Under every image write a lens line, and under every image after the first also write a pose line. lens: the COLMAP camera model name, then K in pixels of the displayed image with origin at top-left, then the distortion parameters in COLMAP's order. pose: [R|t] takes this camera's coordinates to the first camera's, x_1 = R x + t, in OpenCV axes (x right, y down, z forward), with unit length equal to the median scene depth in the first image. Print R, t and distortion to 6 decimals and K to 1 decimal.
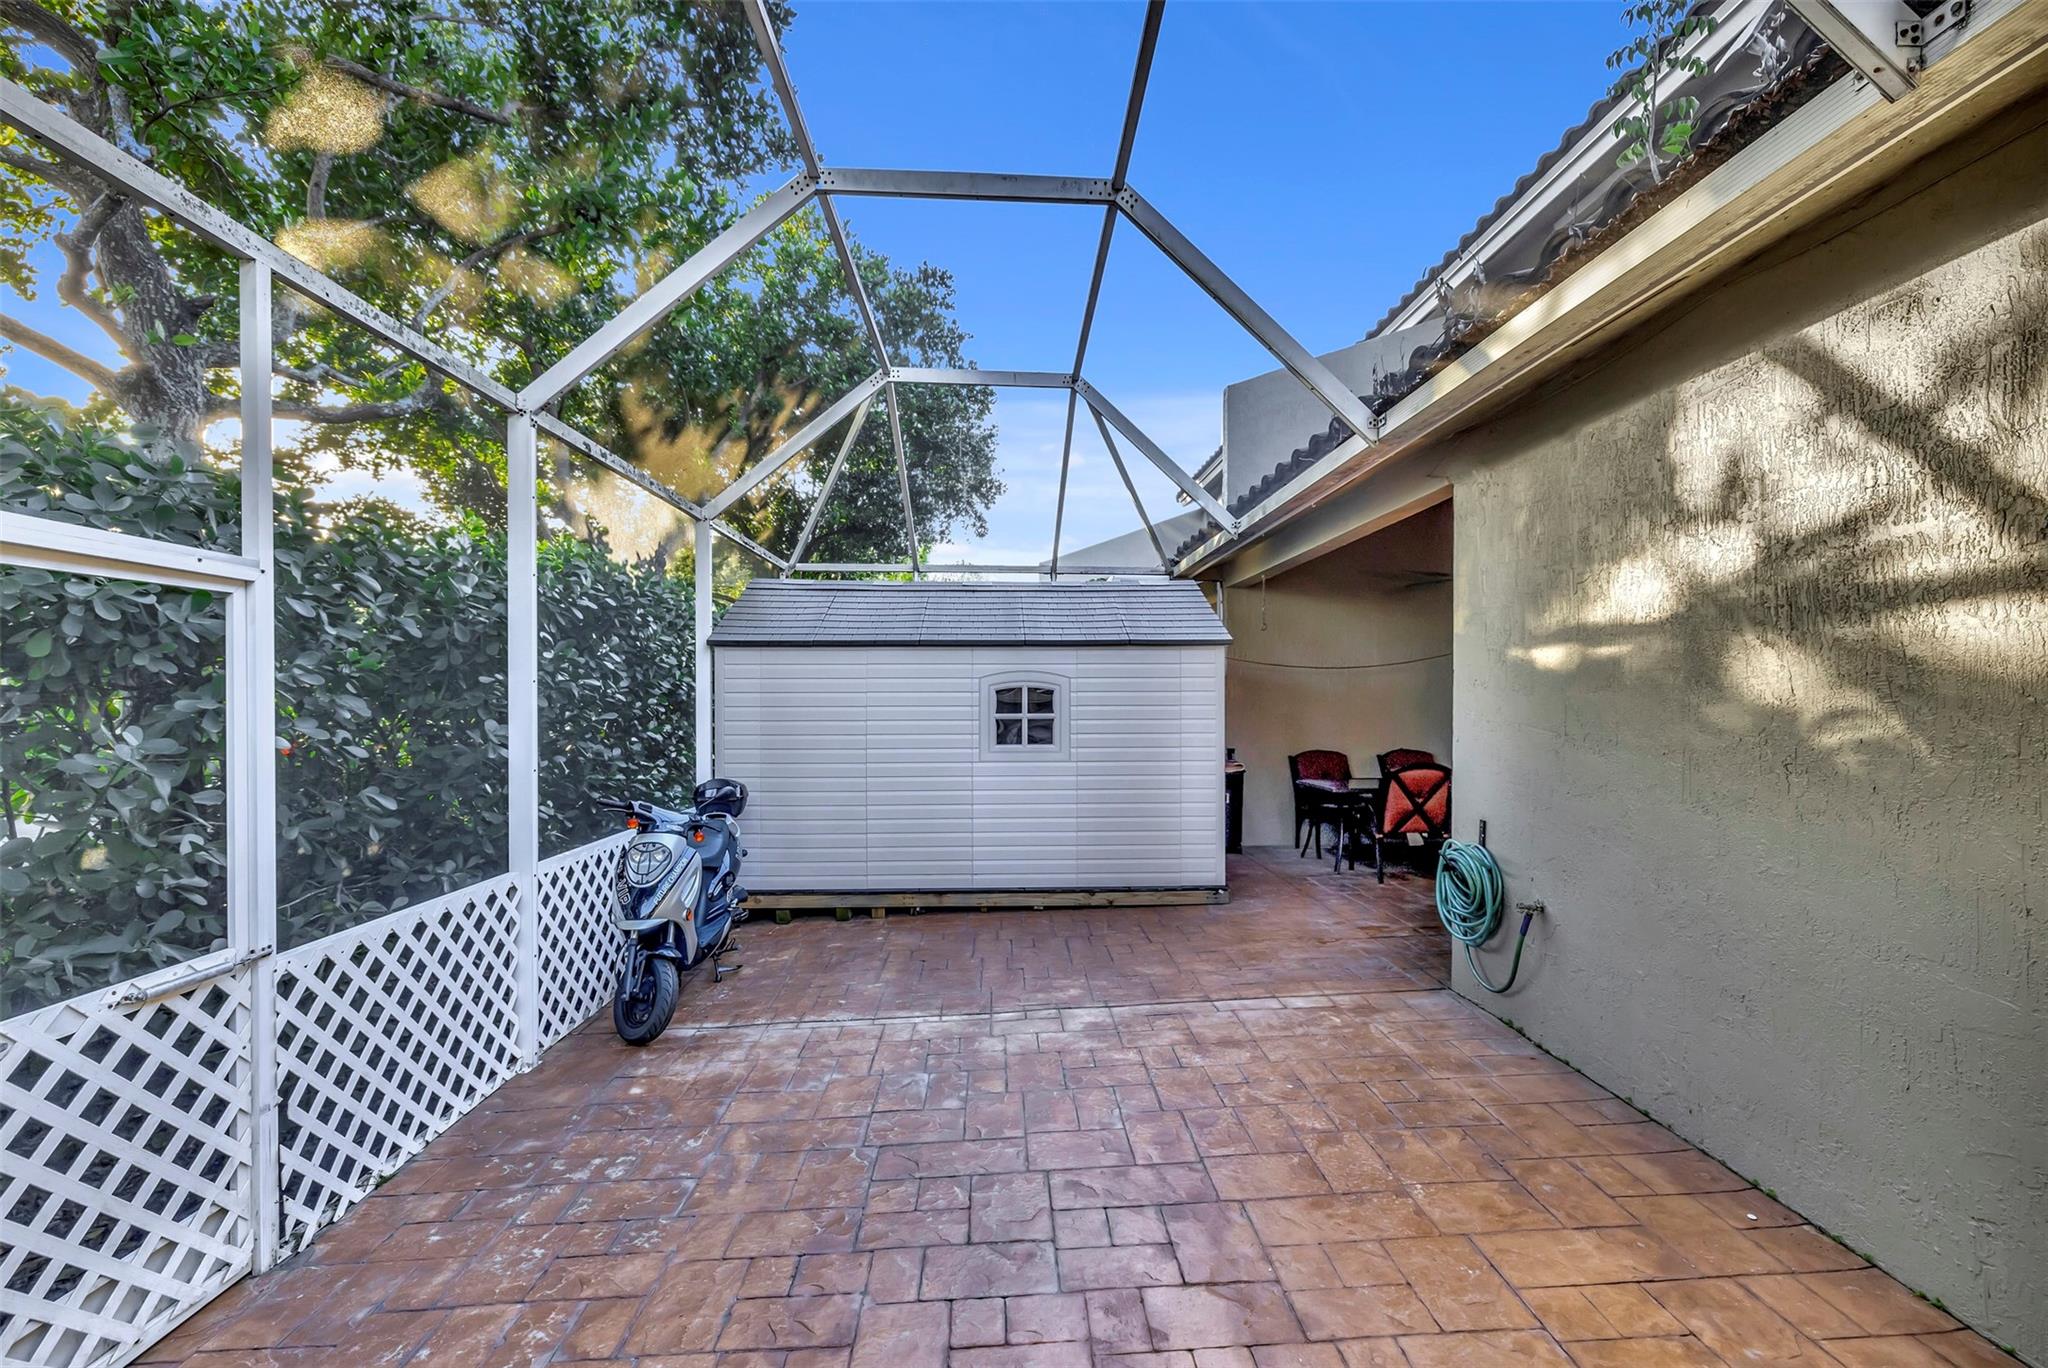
lens RADIAL K [[854.5, 0, 1012.8], [0, 854.5, 691.7], [0, 0, 1]] dist [-0.001638, -0.000045]
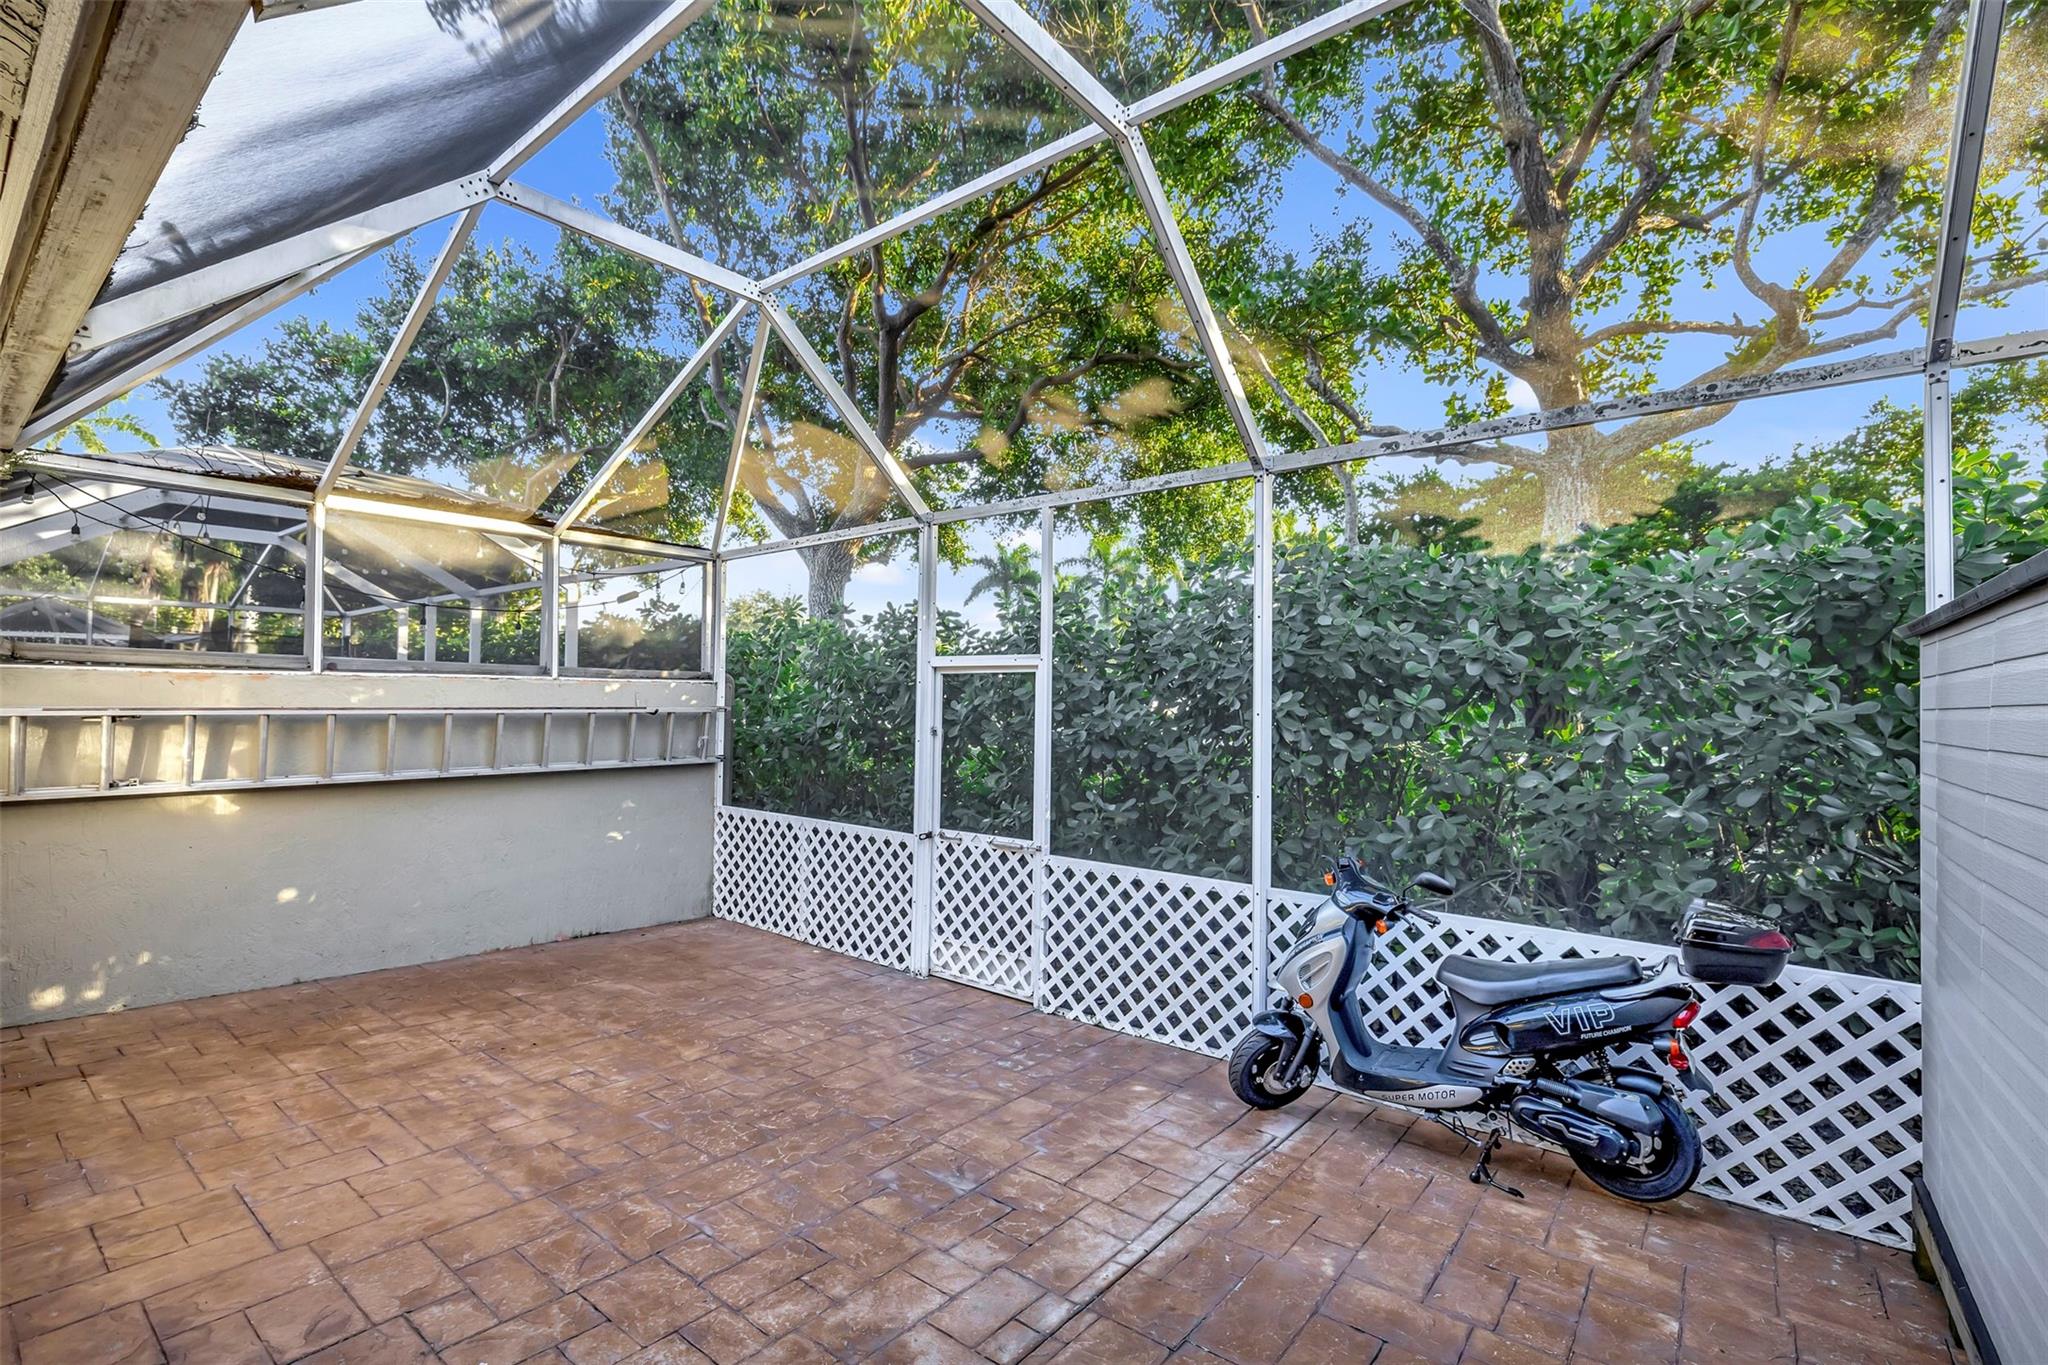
lens RADIAL K [[879.6, 0, 1016.1], [0, 879.6, 690.9], [0, 0, 1]] dist [0.002378, 0.000690]
pose [[-0.625992, -0.021933, -0.779521, 0.652721], [-0.011751, 0.999756, -0.018692, -0.023617], [0.779741, -0.002541, -0.626098, 1.880147]]
